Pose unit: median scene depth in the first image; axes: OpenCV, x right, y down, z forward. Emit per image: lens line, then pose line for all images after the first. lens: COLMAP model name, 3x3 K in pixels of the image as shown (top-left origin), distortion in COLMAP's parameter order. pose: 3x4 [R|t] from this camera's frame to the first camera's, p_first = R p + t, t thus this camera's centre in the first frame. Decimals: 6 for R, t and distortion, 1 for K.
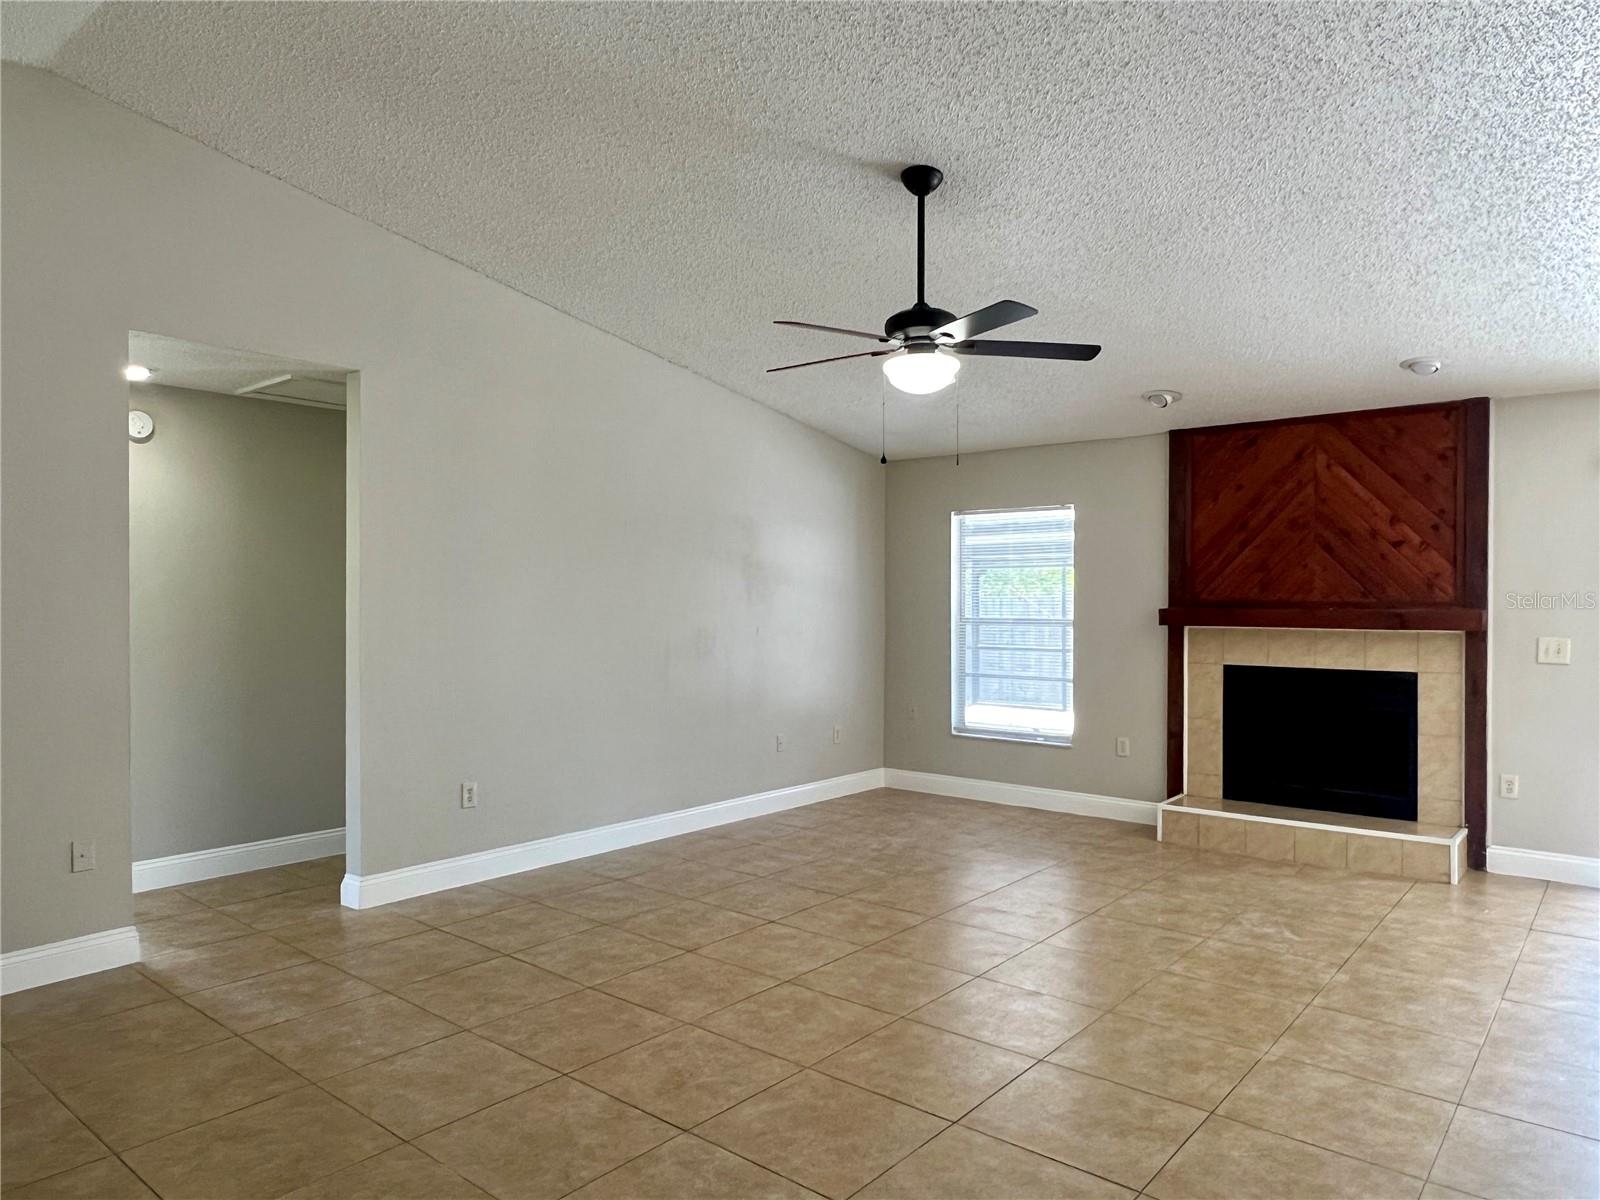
lens RADIAL K [[1017.2, 0, 796.2], [0, 1017.2, 588.9], [0, 0, 1]] dist [0.004953, -0.002019]
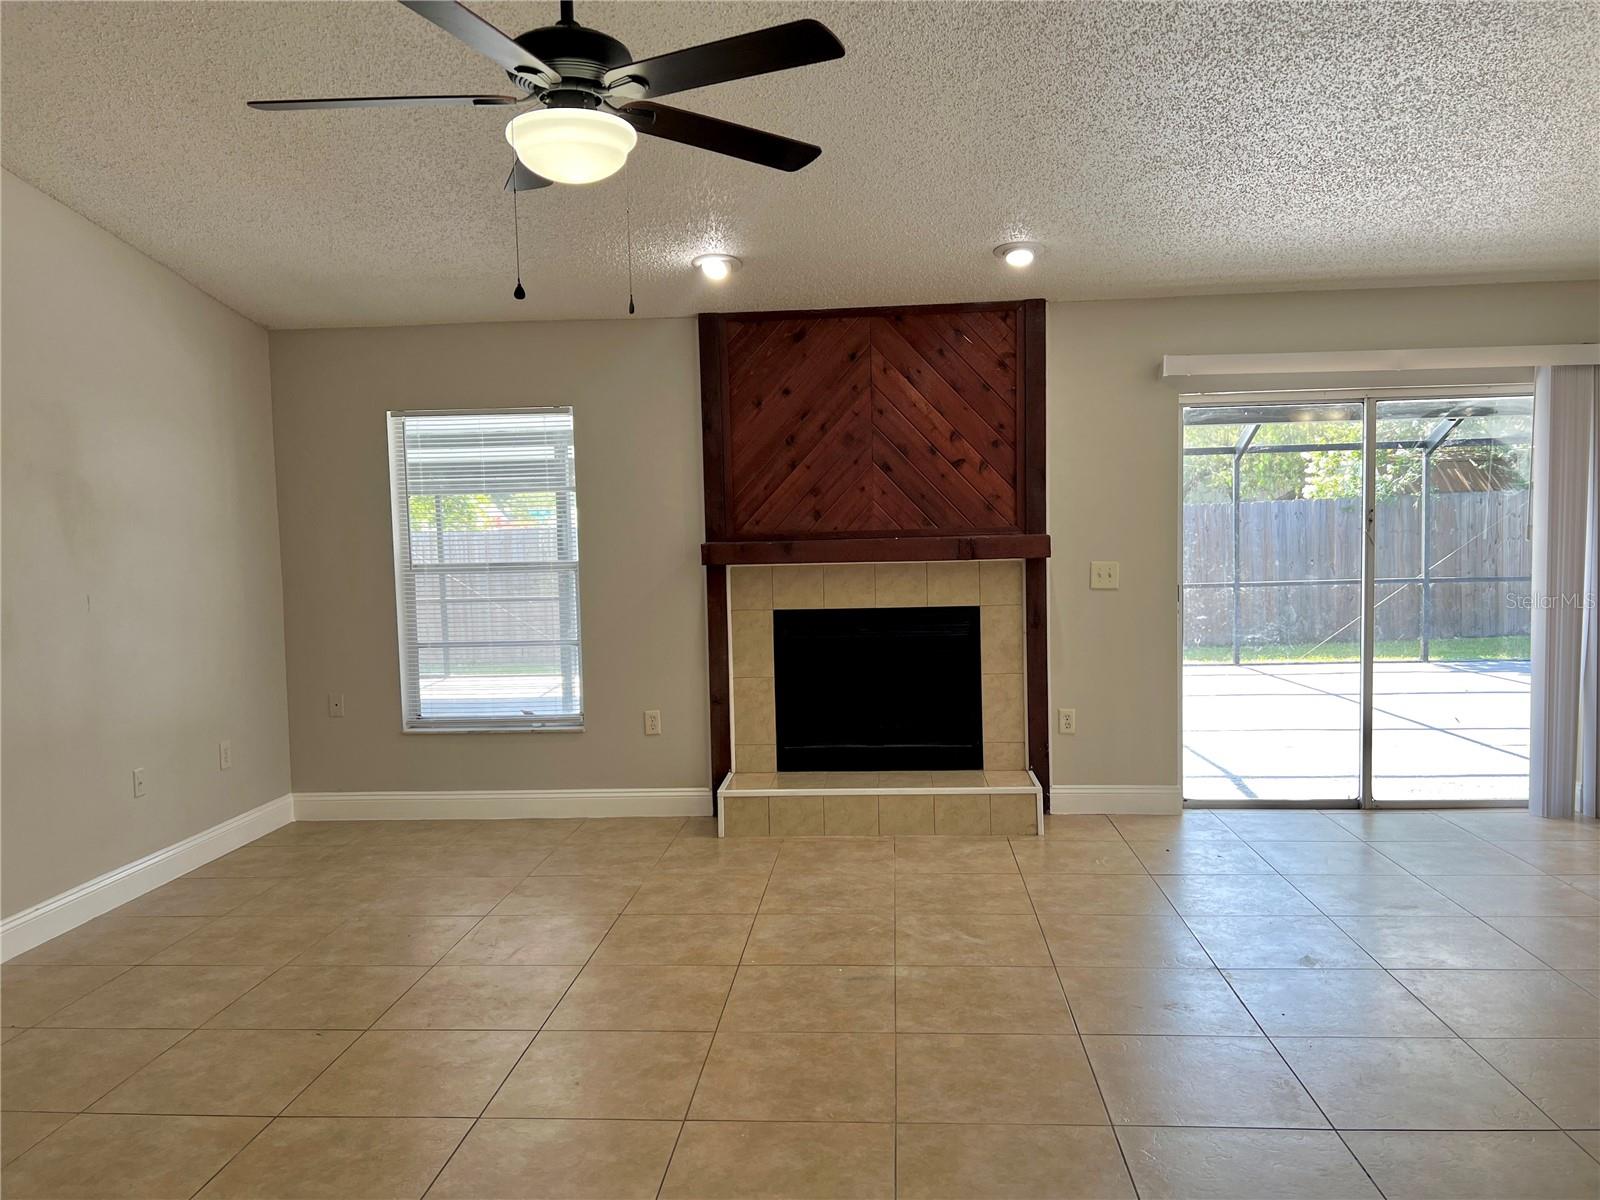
lens RADIAL K [[1184.5, 0, 807.2], [0, 1184.5, 609.4], [0, 0, 1]] dist [0.058203, -0.028536]
pose [[0.821251, -0.061034, 0.567293, -0.107816], [0.020244, 0.996753, 0.077931, -0.000015], [-0.570208, -0.052517, 0.819820, 0.223194]]
